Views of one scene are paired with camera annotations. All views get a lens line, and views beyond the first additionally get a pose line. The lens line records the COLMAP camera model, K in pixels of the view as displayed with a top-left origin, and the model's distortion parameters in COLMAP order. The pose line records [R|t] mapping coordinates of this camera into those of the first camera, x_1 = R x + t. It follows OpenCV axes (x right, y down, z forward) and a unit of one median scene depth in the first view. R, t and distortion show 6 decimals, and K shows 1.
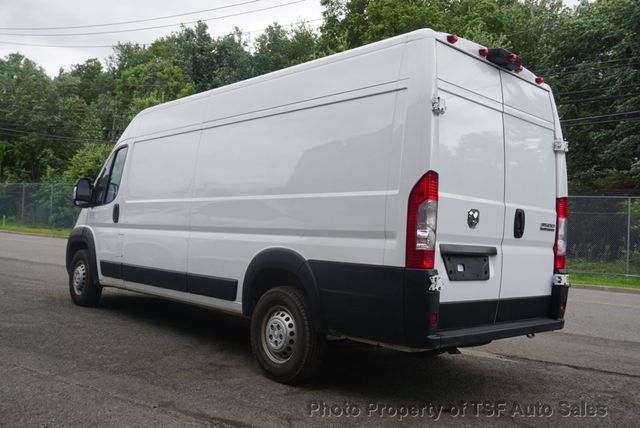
lens RADIAL K [[579.2, 0, 321.7], [0, 579.2, 207.3], [0, 0, 1]] dist [-0.046474, -0.013769]
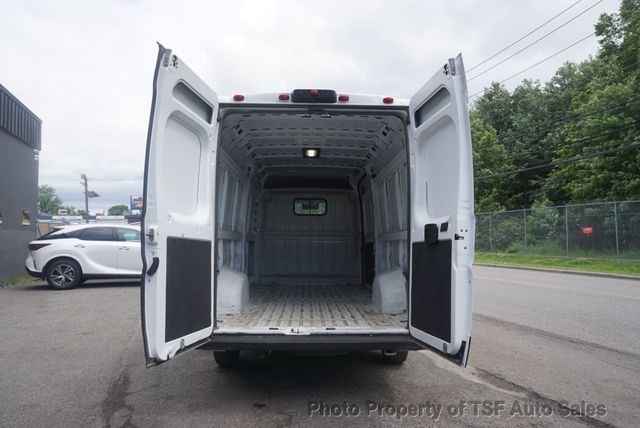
lens RADIAL K [[435.5, 0, 319.0], [0, 435.5, 216.5], [0, 0, 1]] dist [-0.056788, 0.011832]
pose [[0.750896, -0.087798, -0.654559, 0.851140], [0.067085, 0.996137, -0.056656, 0.022383], [0.657005, -0.001369, 0.753885, 0.377516]]
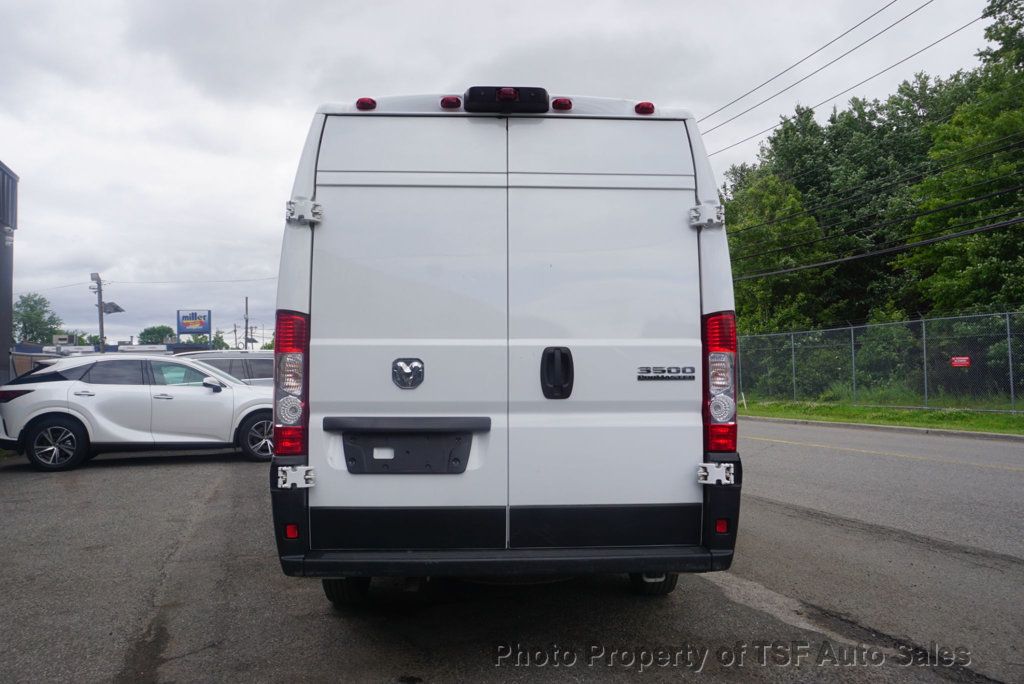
lens RADIAL K [[737.4, 0, 502.7], [0, 737.4, 338.3], [0, 0, 1]] dist [-0.061150, 0.022985]
pose [[0.753631, -0.101311, -0.649444, 0.782097], [0.077641, 0.994854, -0.065097, 0.037808], [0.652697, -0.001364, 0.757618, 0.423680]]
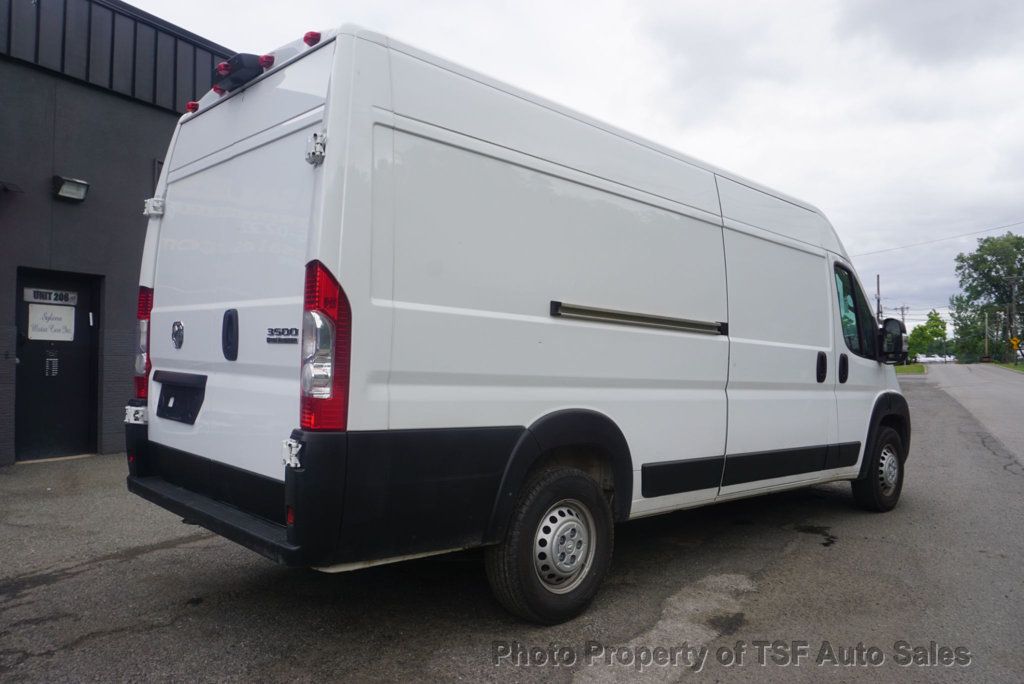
lens RADIAL K [[738.6, 0, 504.4], [0, 738.6, 337.8], [0, 0, 1]] dist [-0.023223, -0.007648]
pose [[0.005405, -0.086881, -0.996204, 1.081833], [0.017920, 0.996067, -0.086772, 0.100003], [0.999825, -0.017383, 0.006941, 1.277161]]
